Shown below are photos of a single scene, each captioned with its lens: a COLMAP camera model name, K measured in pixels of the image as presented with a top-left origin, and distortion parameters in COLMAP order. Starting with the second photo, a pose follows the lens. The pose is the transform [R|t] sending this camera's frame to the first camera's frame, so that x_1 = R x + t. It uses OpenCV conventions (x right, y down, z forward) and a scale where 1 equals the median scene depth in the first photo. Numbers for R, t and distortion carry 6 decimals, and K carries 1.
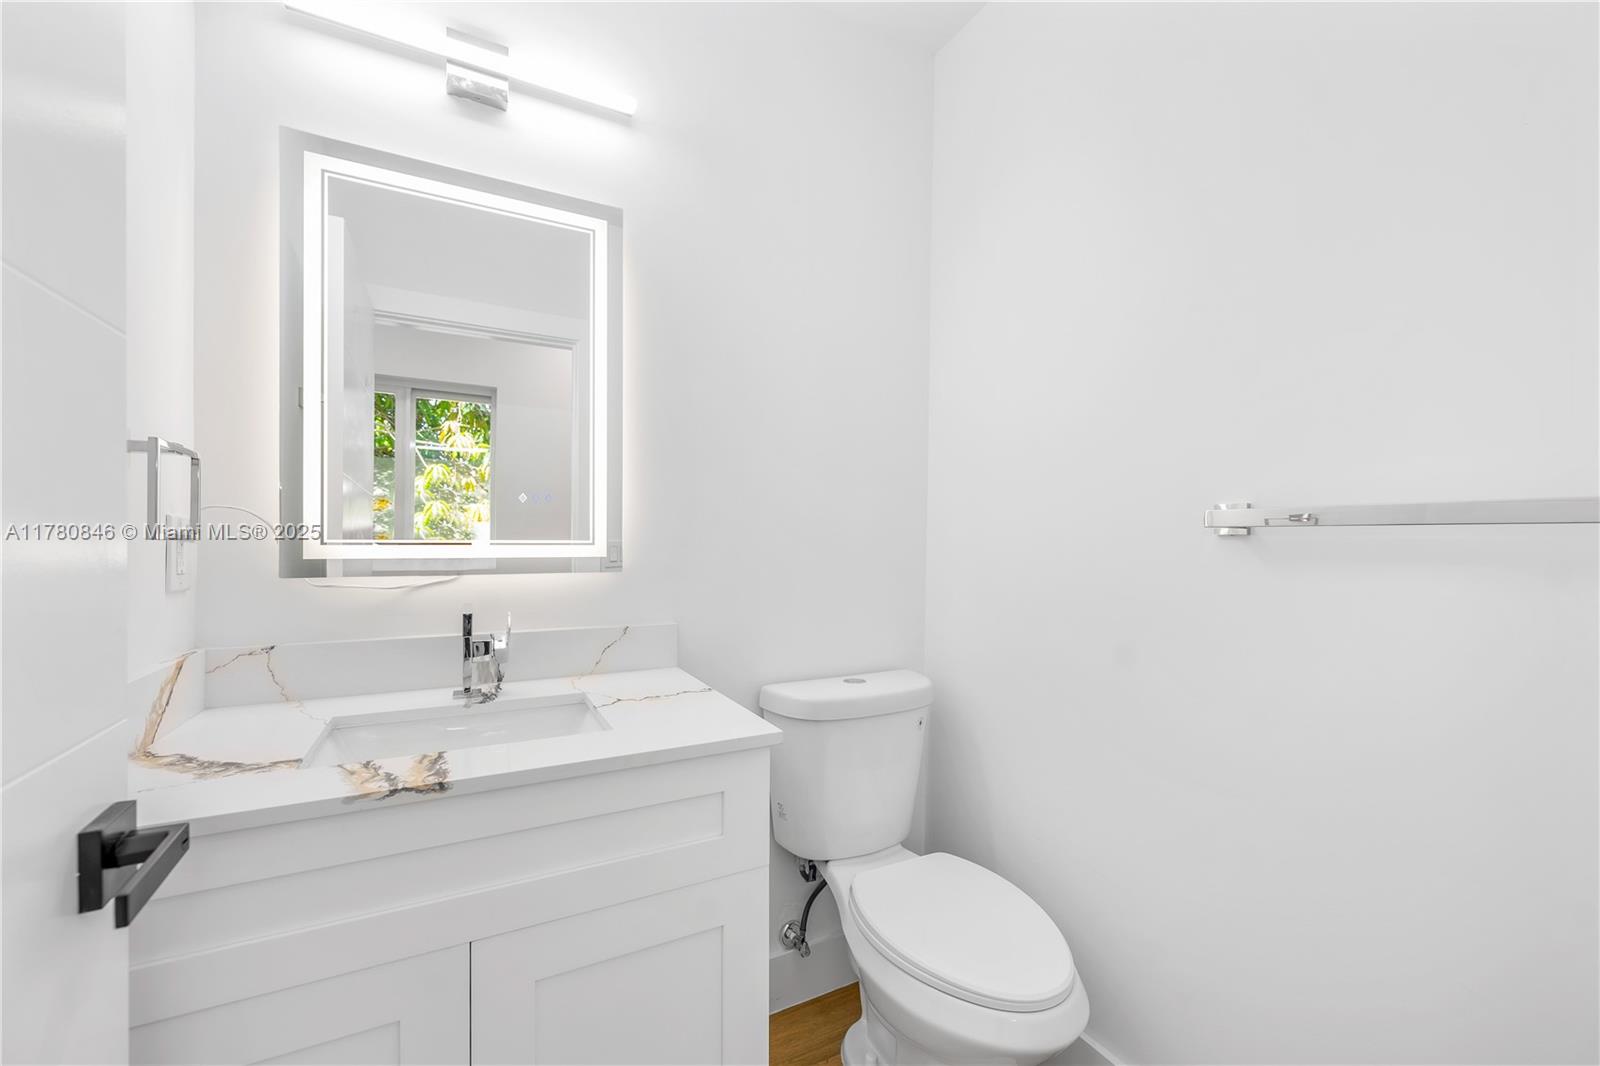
lens RADIAL K [[666.9, 0, 811.4], [0, 666.9, 531.3], [0, 0, 1]] dist [-0.000631, 0.000153]
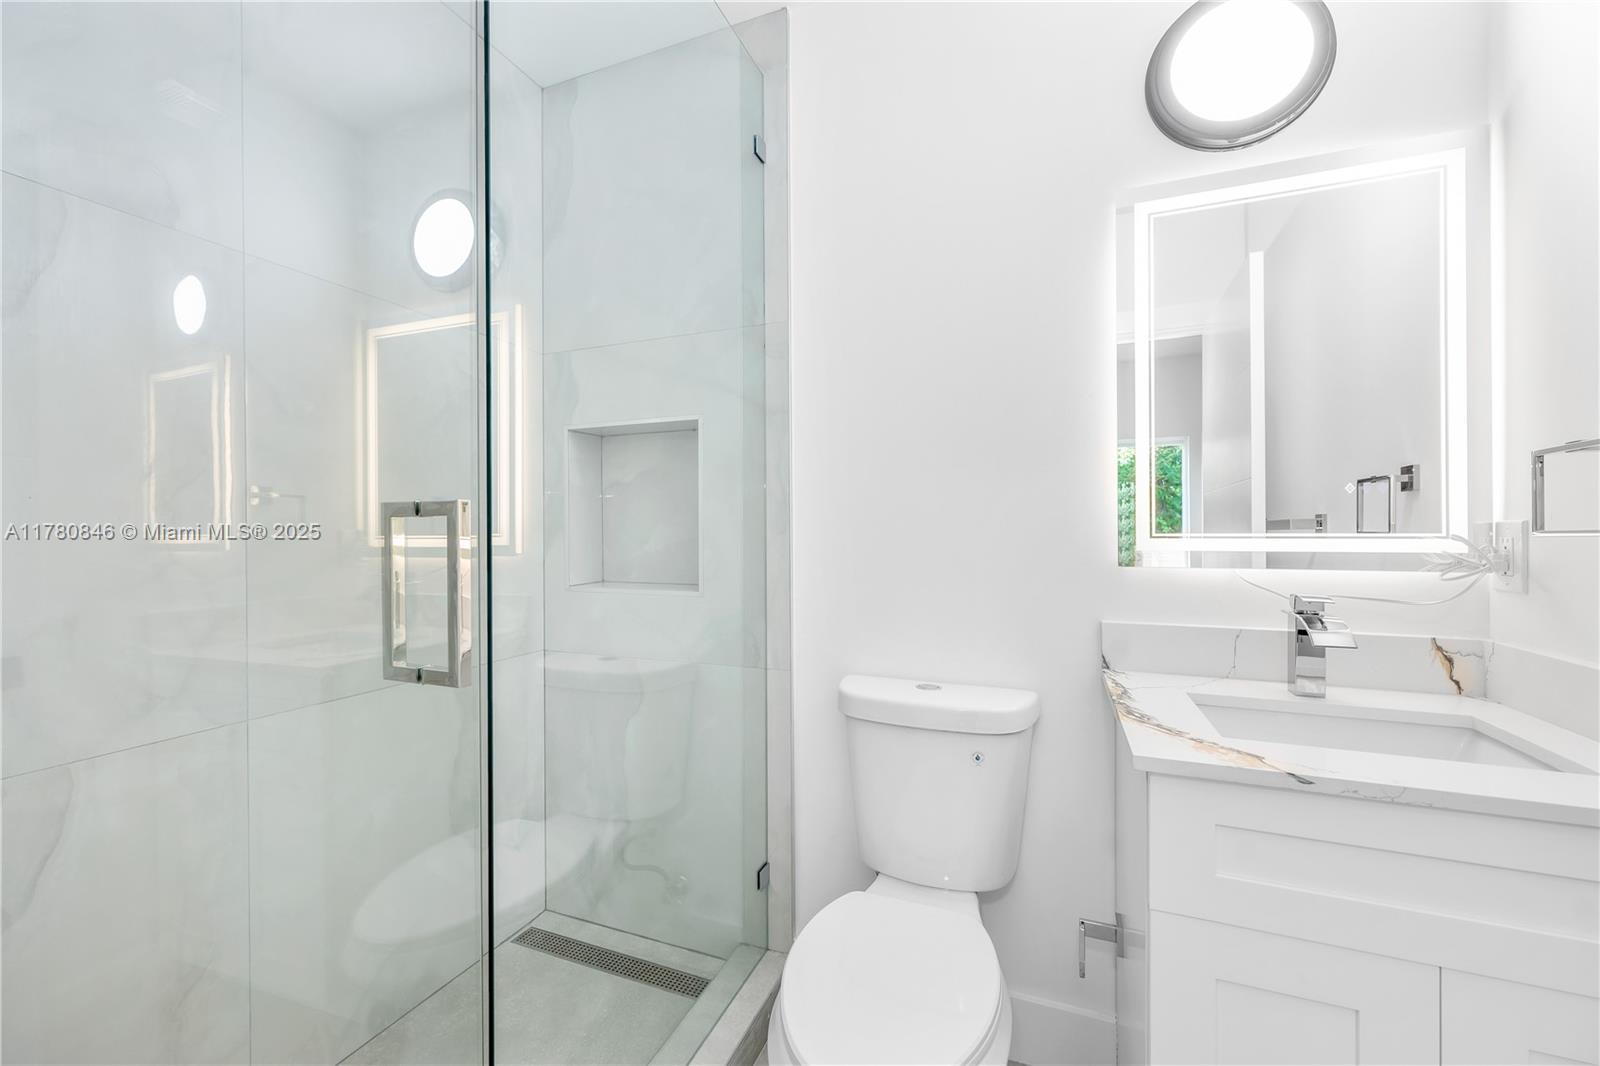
lens RADIAL K [[626.9, 0, 800.0], [0, 626.9, 533.0], [0, 0, 1]] dist [-0.015056, -0.000075]
pose [[0.622650, -0.007515, -0.782465, -0.261108], [0.016030, 0.999867, 0.003152, -0.002916], [0.782337, -0.014506, 0.622687, -0.143705]]
